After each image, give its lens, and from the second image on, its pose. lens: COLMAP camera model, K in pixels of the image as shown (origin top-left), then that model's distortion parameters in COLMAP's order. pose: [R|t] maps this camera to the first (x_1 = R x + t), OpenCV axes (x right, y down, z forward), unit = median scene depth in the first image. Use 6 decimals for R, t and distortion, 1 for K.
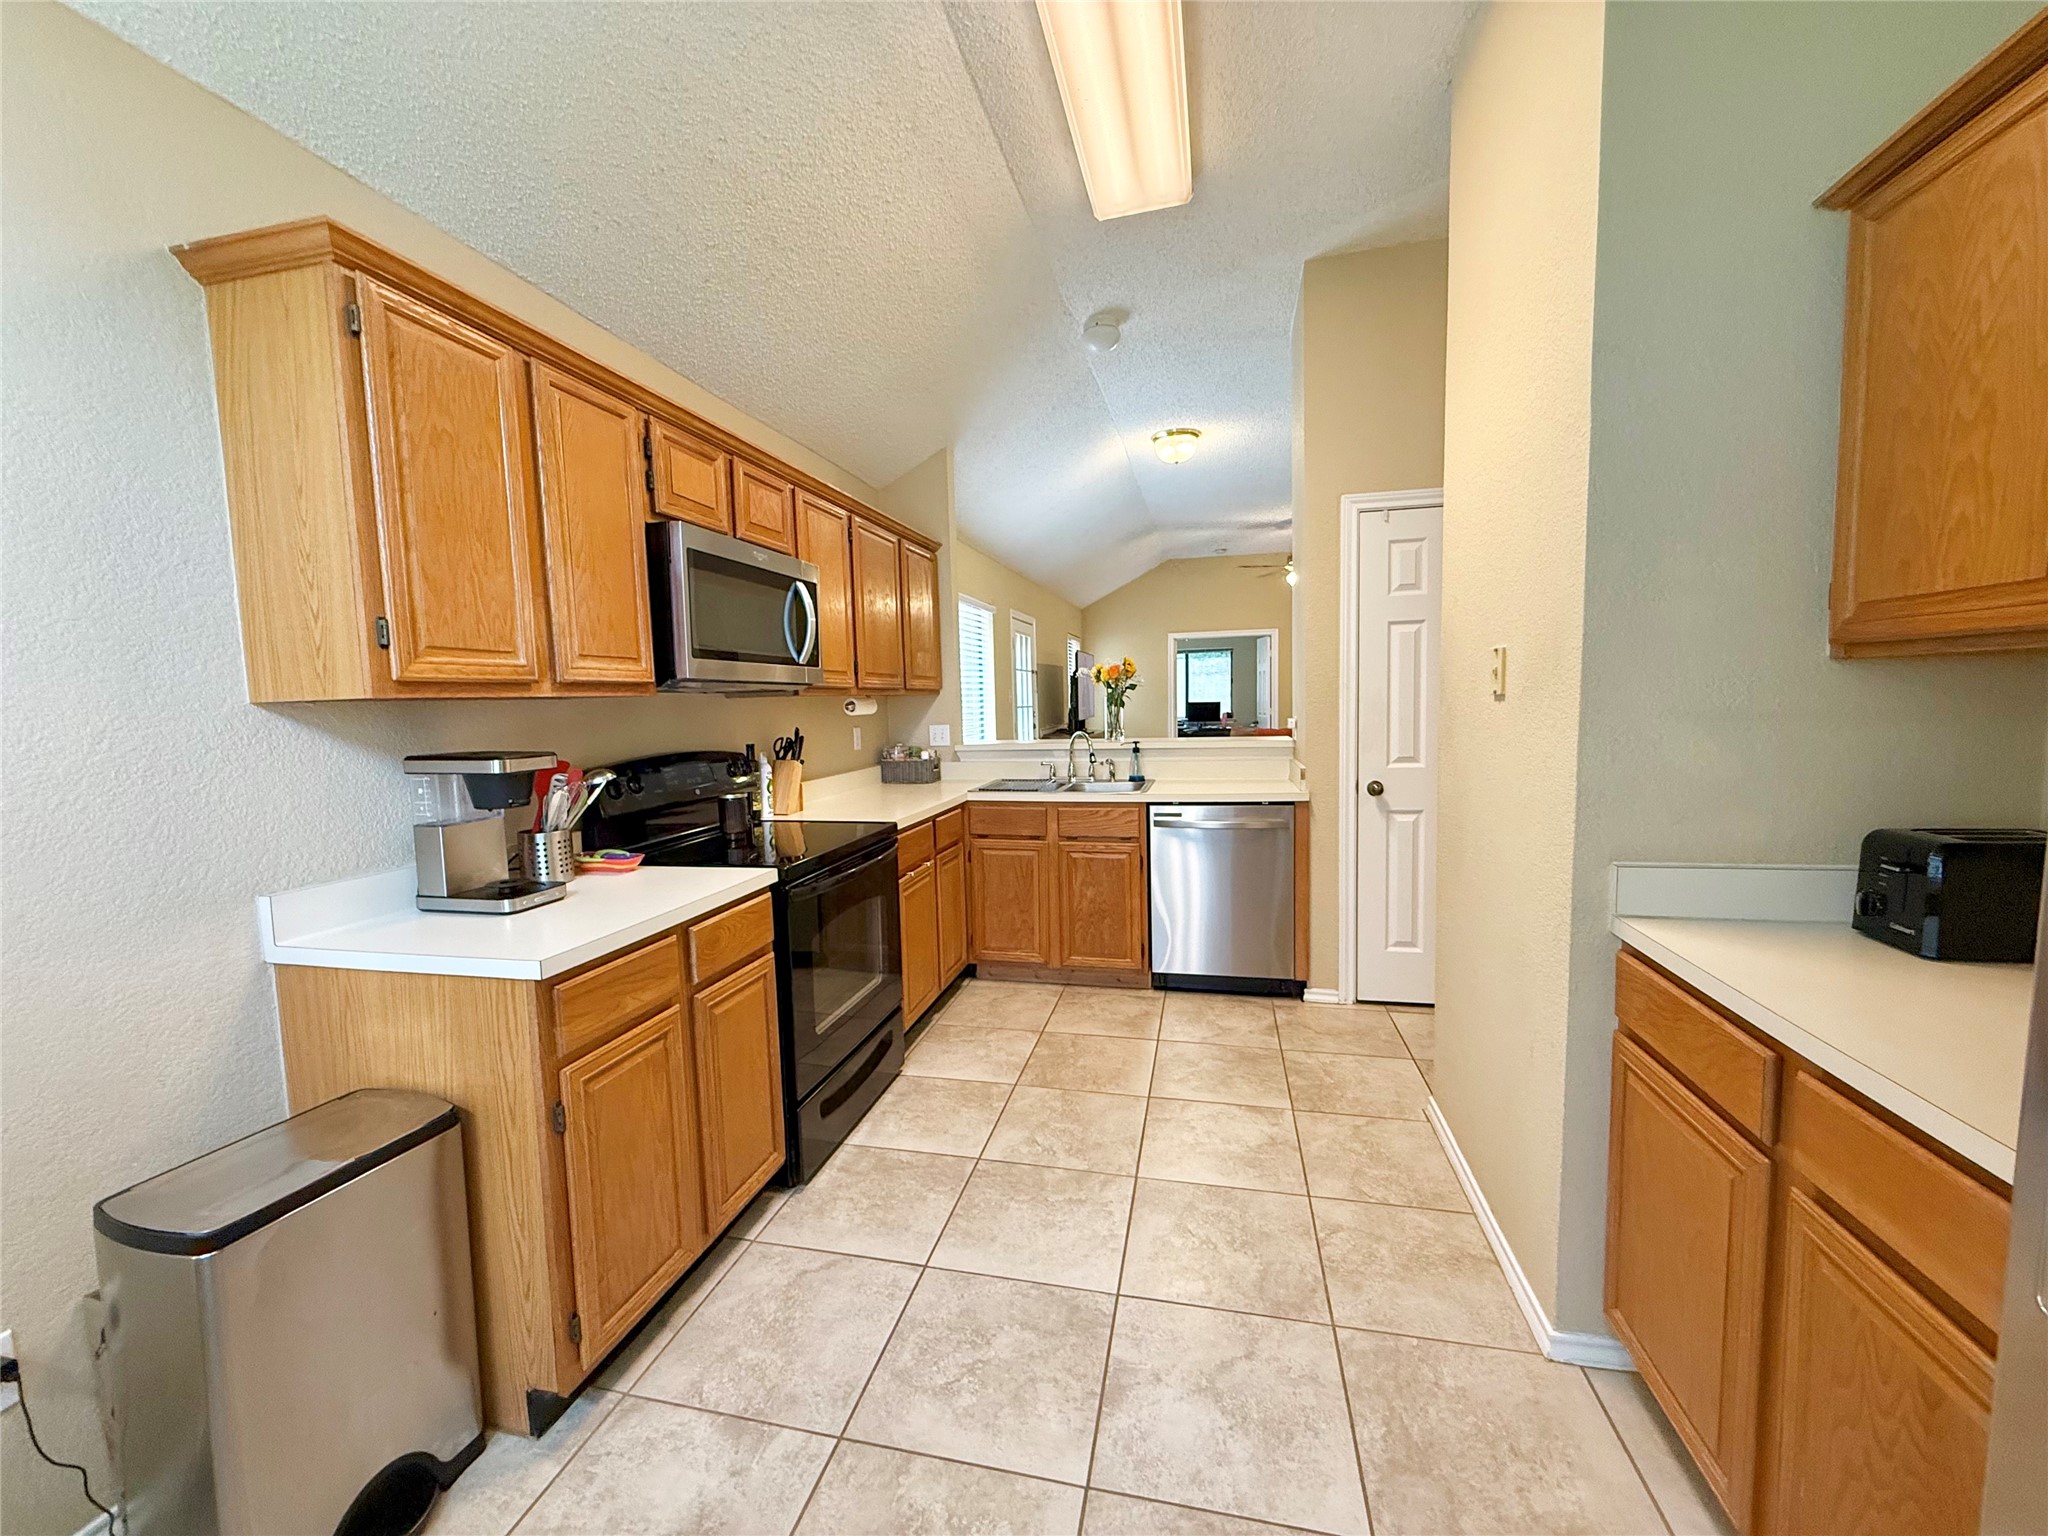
lens RADIAL K [[816.3, 0, 1020.2], [0, 816.3, 766.4], [0, 0, 1]] dist [-0.000113, -0.000068]
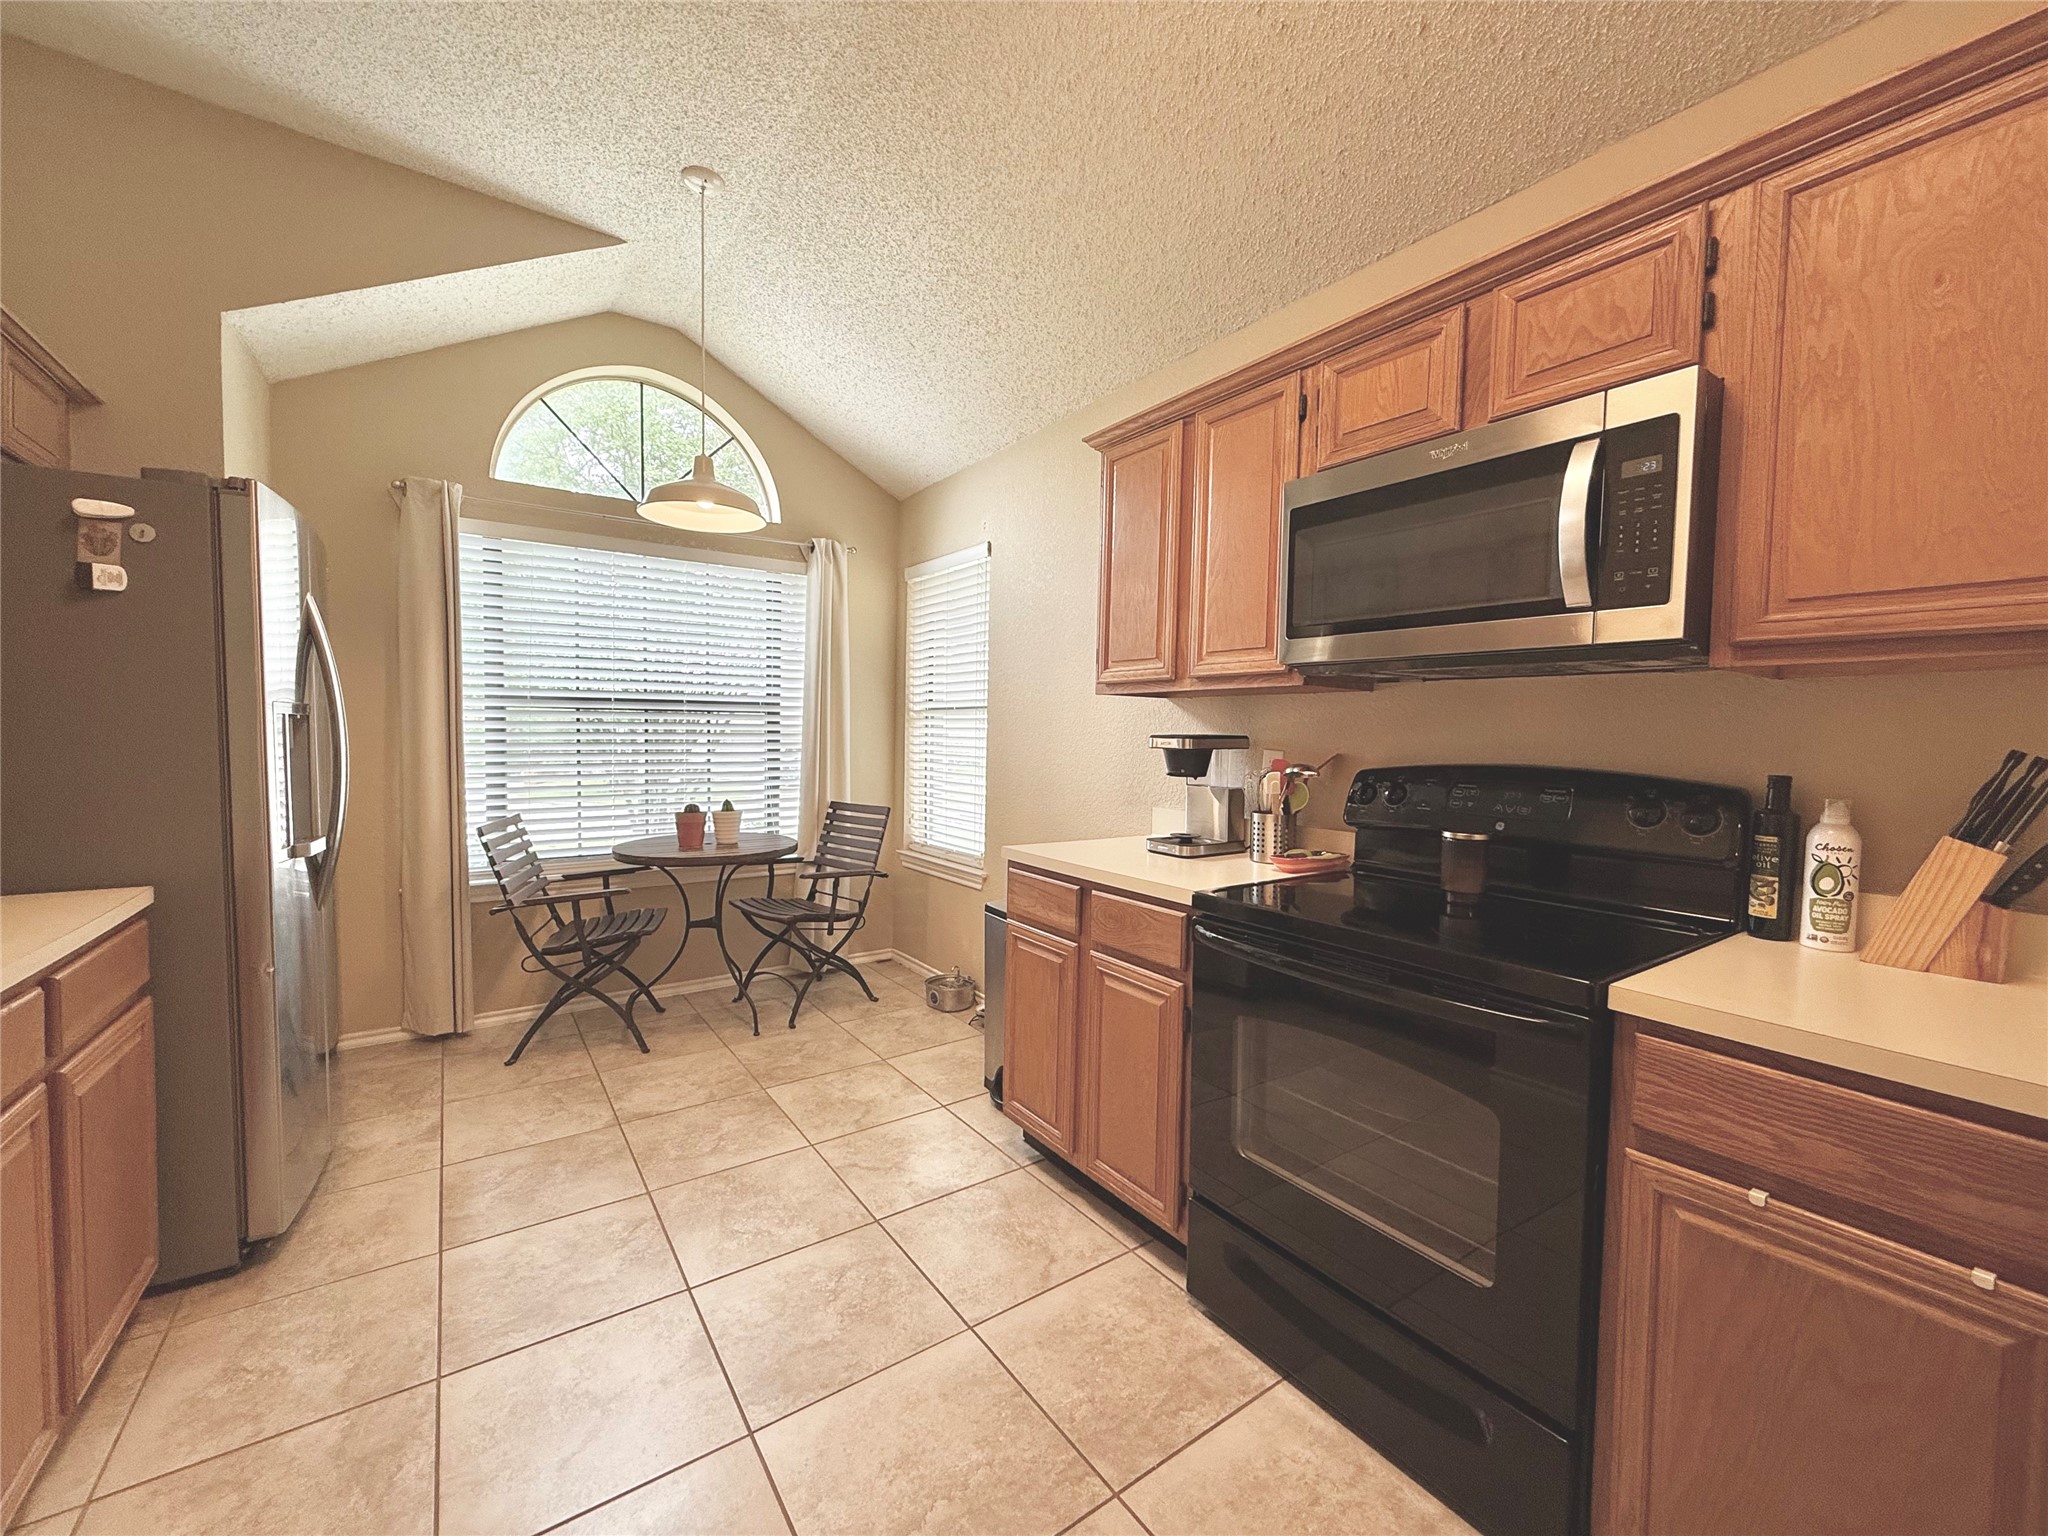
lens RADIAL K [[817.7, 0, 1024.0], [0, 817.7, 768.0], [0, 0, 1]] dist [-0.008886, -0.000172]
pose [[-0.665441, 0.046635, -0.744993, 0.349355], [-0.061929, 0.991157, 0.117361, -0.068918], [0.743877, 0.124233, -0.656668, 1.143249]]
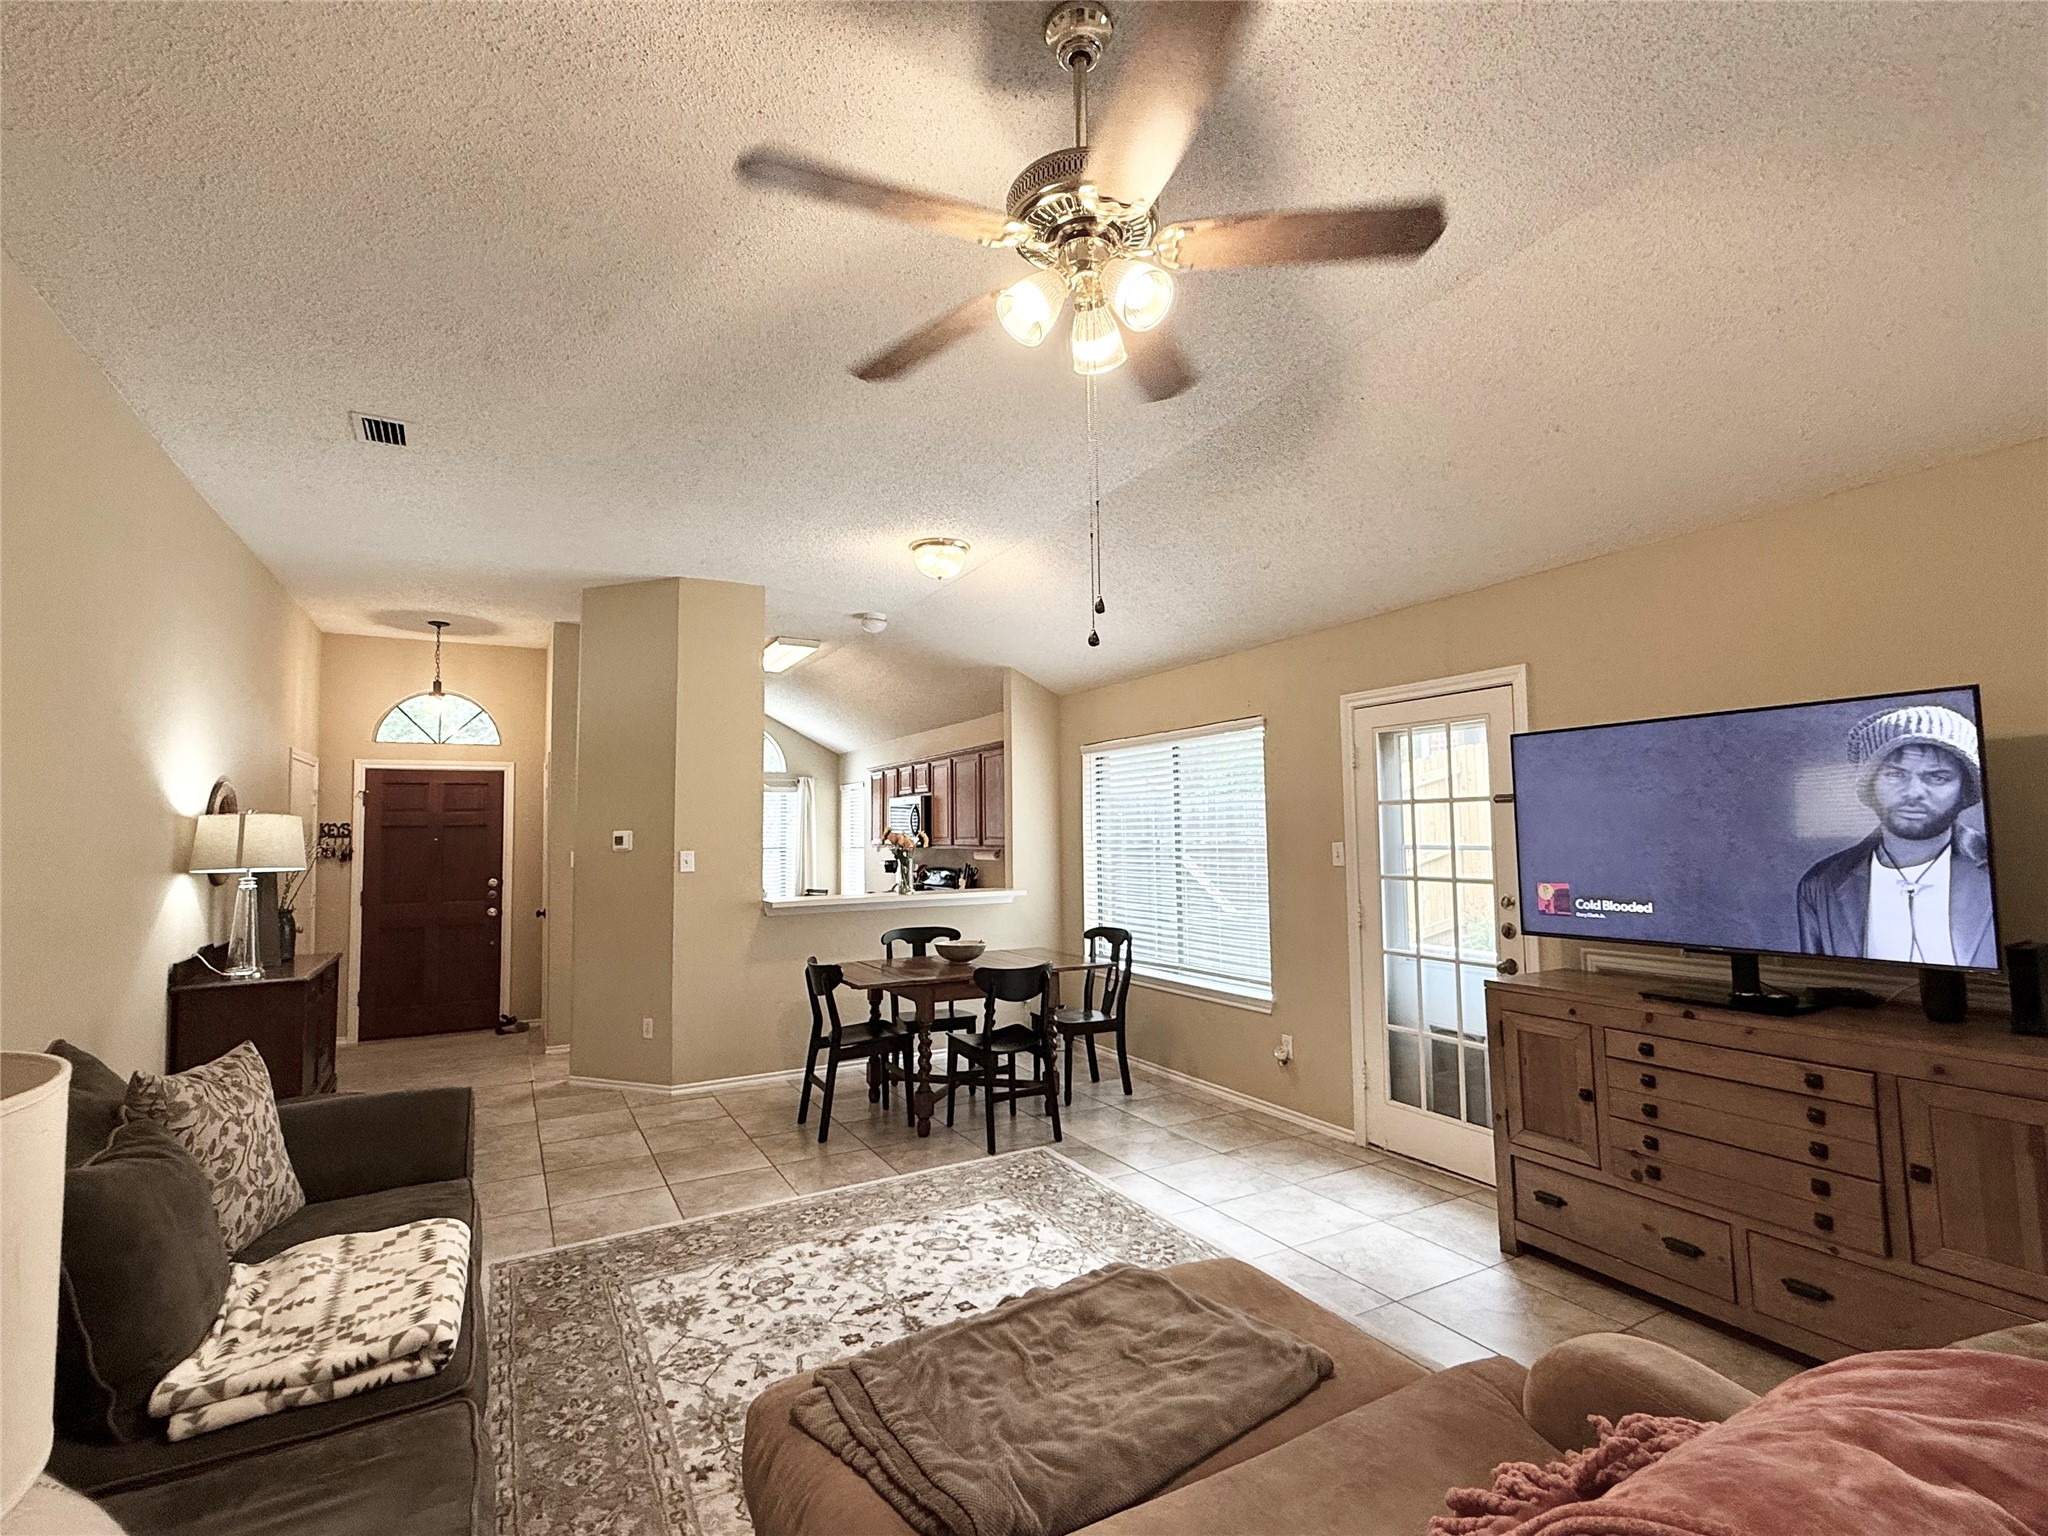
lens RADIAL K [[963.0, 0, 1025.3], [0, 963.0, 769.0], [0, 0, 1]] dist [-0.000369, 0.000137]
pose [[-0.739366, -0.006697, -0.673271, 1.562748], [-0.020087, 0.999725, 0.012115, -0.391977], [0.673004, 0.022482, -0.739297, 3.569968]]
